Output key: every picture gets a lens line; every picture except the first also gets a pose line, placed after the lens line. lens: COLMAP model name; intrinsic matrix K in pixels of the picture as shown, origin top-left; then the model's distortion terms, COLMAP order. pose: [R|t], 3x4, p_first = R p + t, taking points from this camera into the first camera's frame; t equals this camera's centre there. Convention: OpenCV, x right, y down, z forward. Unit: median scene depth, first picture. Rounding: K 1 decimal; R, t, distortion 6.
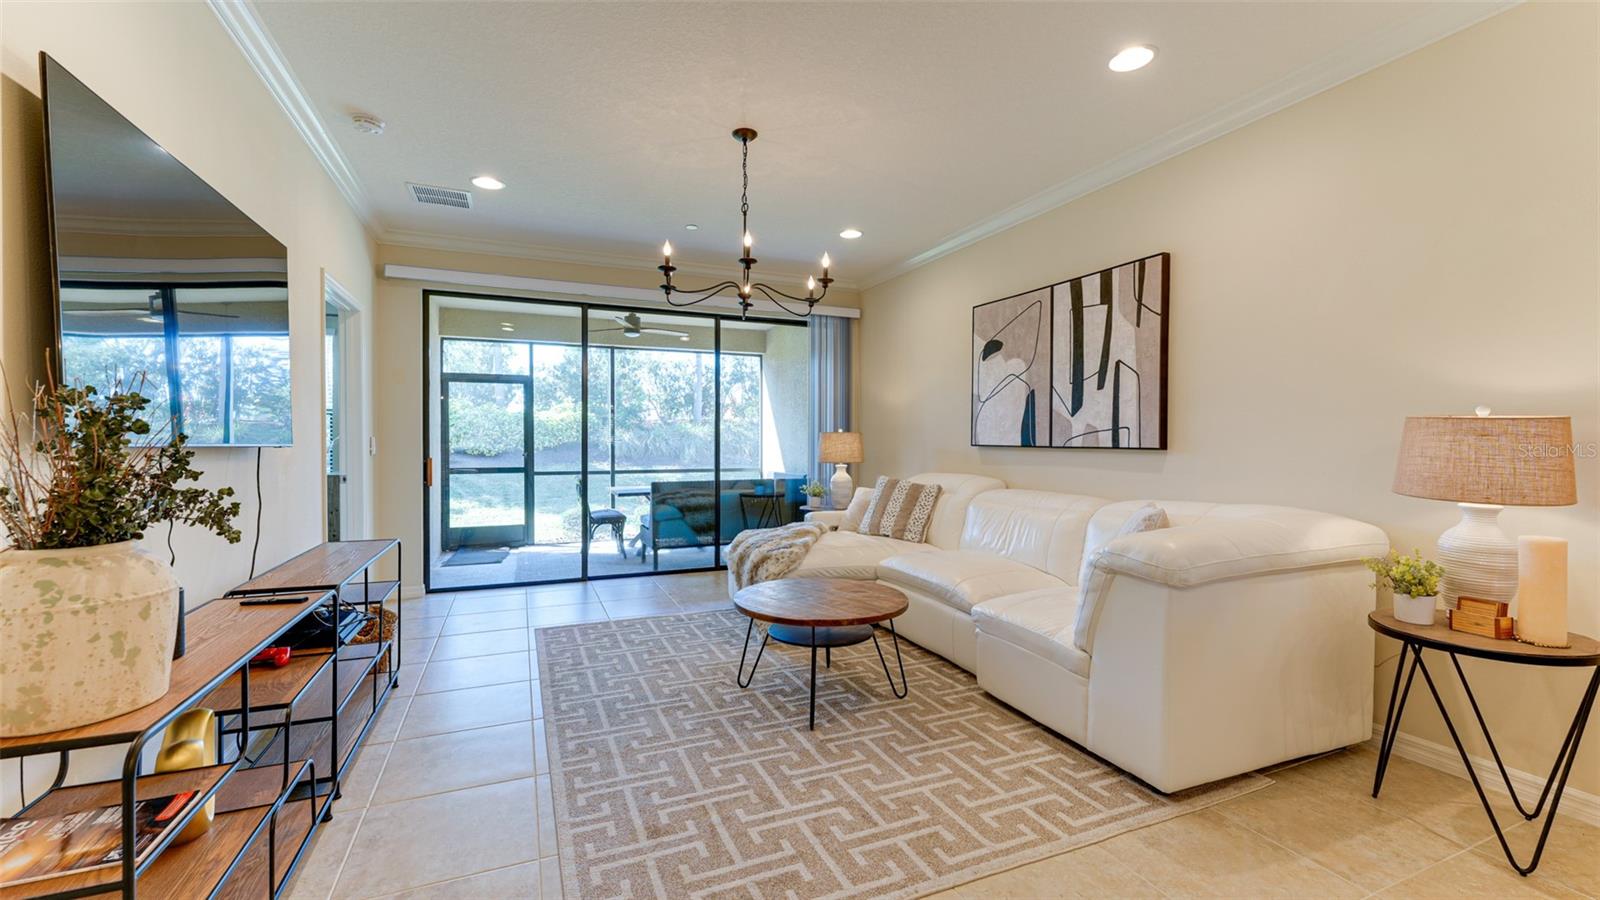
lens RADIAL K [[654.4, 0, 805.4], [0, 654.4, 450.0], [0, 0, 1]] dist [0.005111, 0.000357]
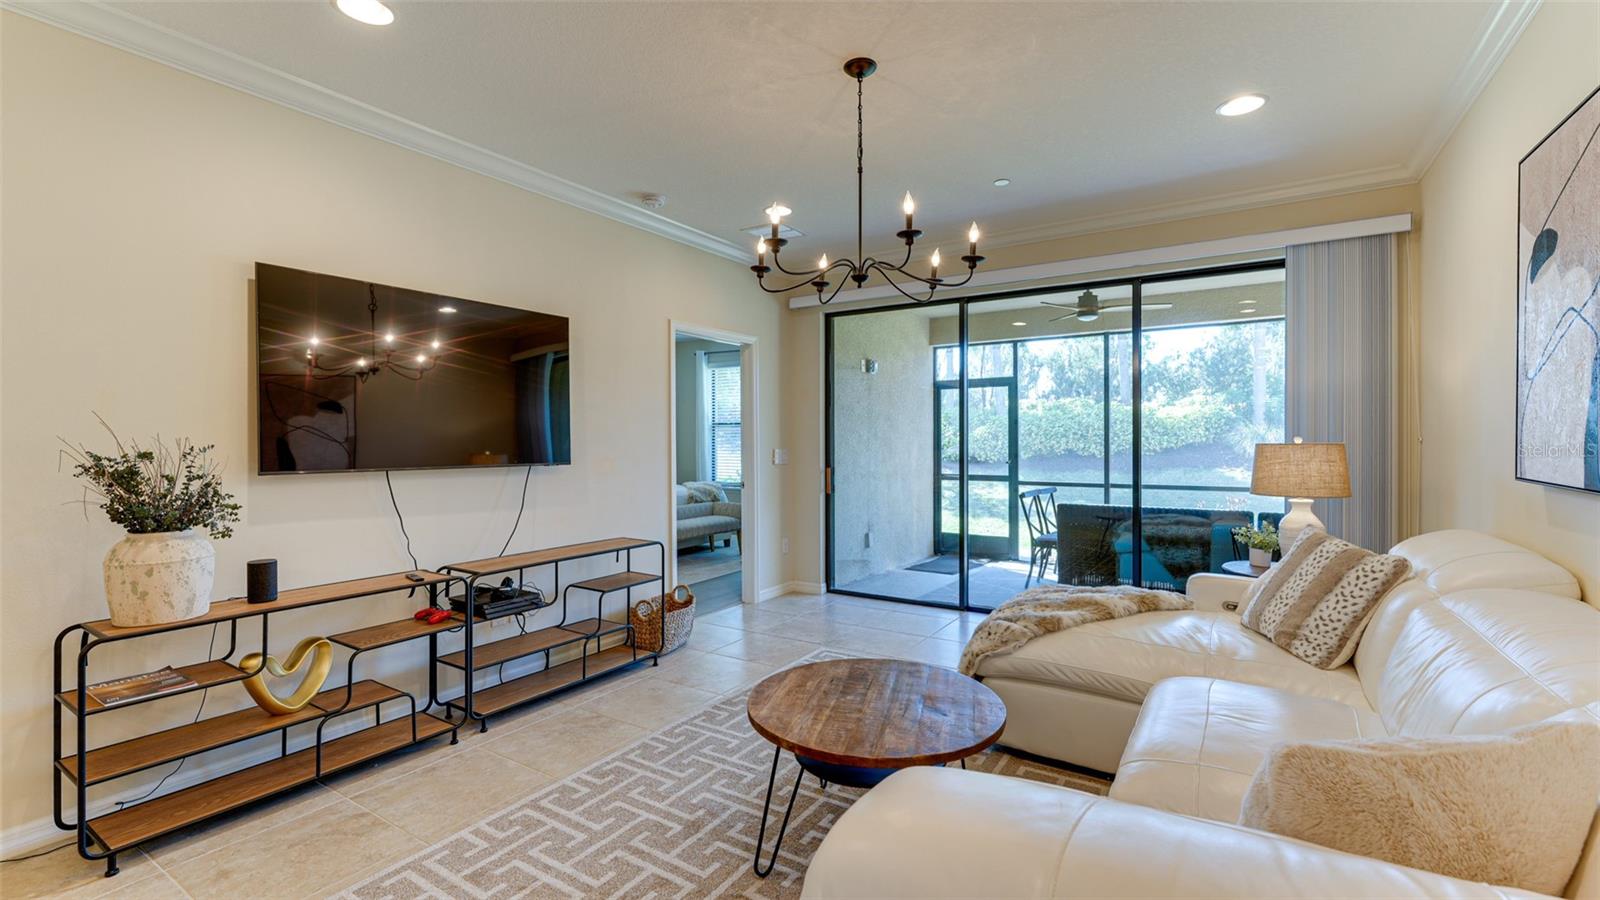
lens RADIAL K [[693.5, 0, 795.8], [0, 693.5, 442.3], [0, 0, 1]] dist [0.002211, 0.000121]
pose [[0.550846, 0.000392, -0.834607, 0.381846], [-0.004882, 0.999984, -0.002752, -0.028175], [0.834593, 0.005590, 0.550839, 0.346666]]
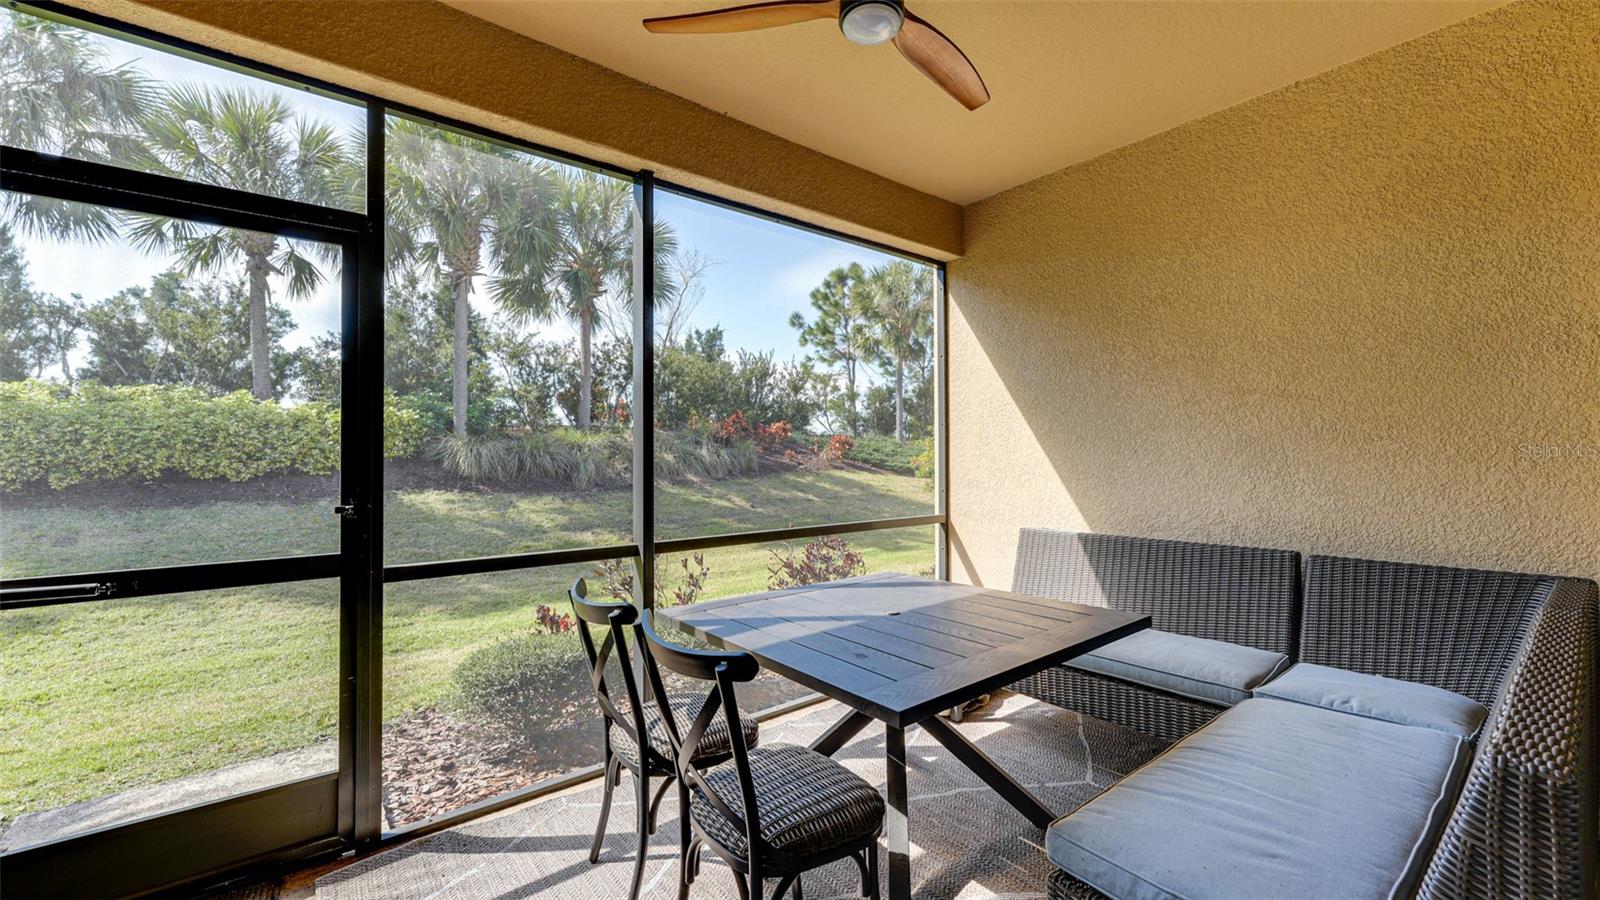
lens RADIAL K [[635.3, 0, 807.2], [0, 635.3, 448.6], [0, 0, 1]] dist [0.004347, 0.000169]
pose [[0.964846, 0.001419, 0.262810, -0.530115], [0.004486, 0.999751, -0.021868, -0.017693], [-0.262776, 0.022279, 0.964600, 1.179920]]
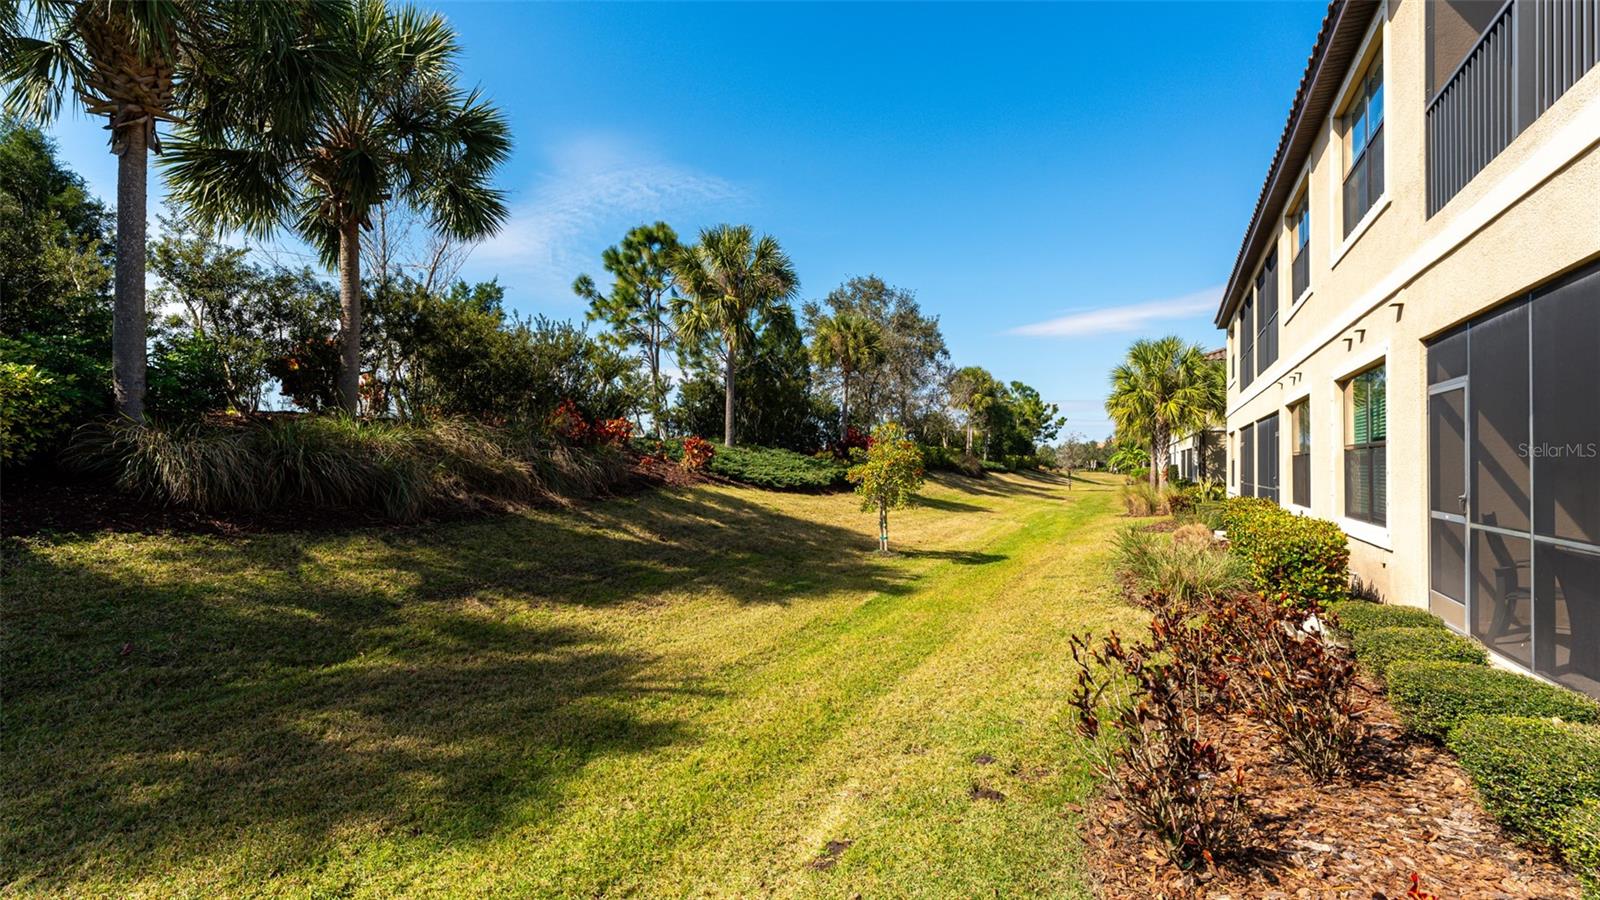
lens RADIAL K [[714.7, 0, 804.0], [0, 714.7, 454.3], [0, 0, 1]] dist [-0.001281, -0.000375]
pose [[0.764834, 0.015092, 0.644051, -0.655056], [-0.000298, 0.999734, -0.023073, -0.021134], [-0.644228, 0.017455, 0.764635, 1.361295]]
